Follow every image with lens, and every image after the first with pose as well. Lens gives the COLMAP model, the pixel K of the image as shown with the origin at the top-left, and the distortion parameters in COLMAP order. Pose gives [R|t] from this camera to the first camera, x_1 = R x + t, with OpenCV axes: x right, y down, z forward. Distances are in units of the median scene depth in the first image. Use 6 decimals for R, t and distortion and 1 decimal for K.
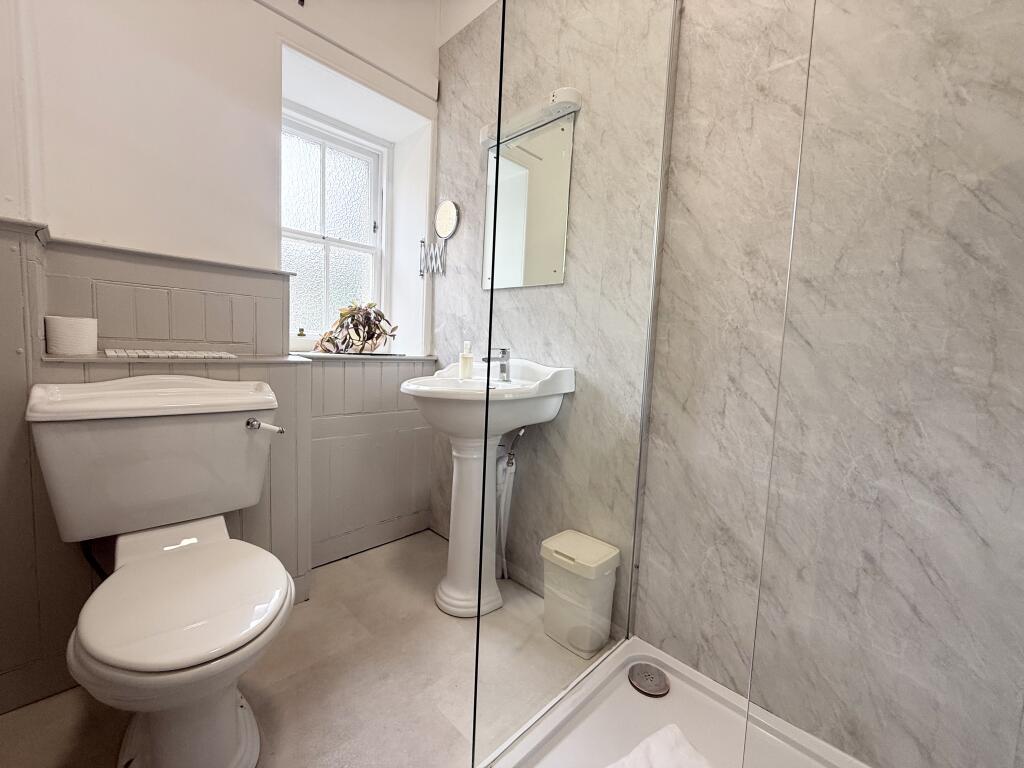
lens RADIAL K [[410.7, 0, 512.7], [0, 410.7, 383.6], [0, 0, 1]] dist [-0.000178, 0.000015]
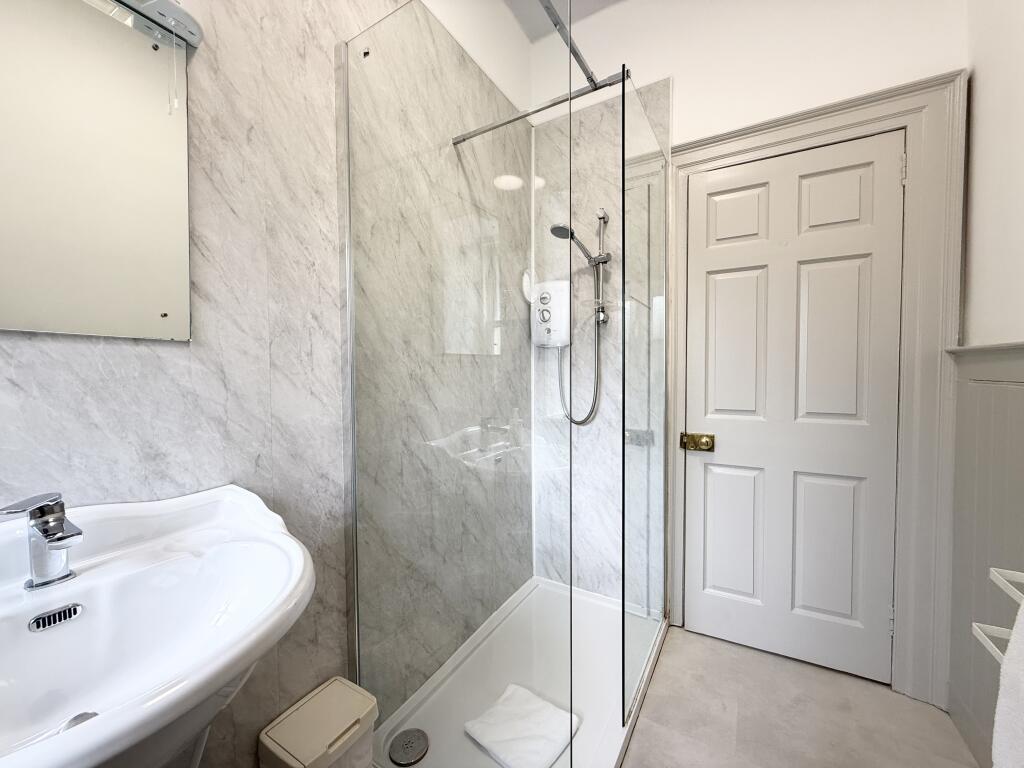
lens RADIAL K [[410.7, 0, 510.5], [0, 410.7, 383.0], [0, 0, 1]] dist [-0.000178, 0.000015]
pose [[-0.253010, -0.074807, 0.964567, -0.594716], [0.075872, 0.992401, 0.096867, -0.238842], [-0.964484, 0.097692, -0.245412, 0.829424]]
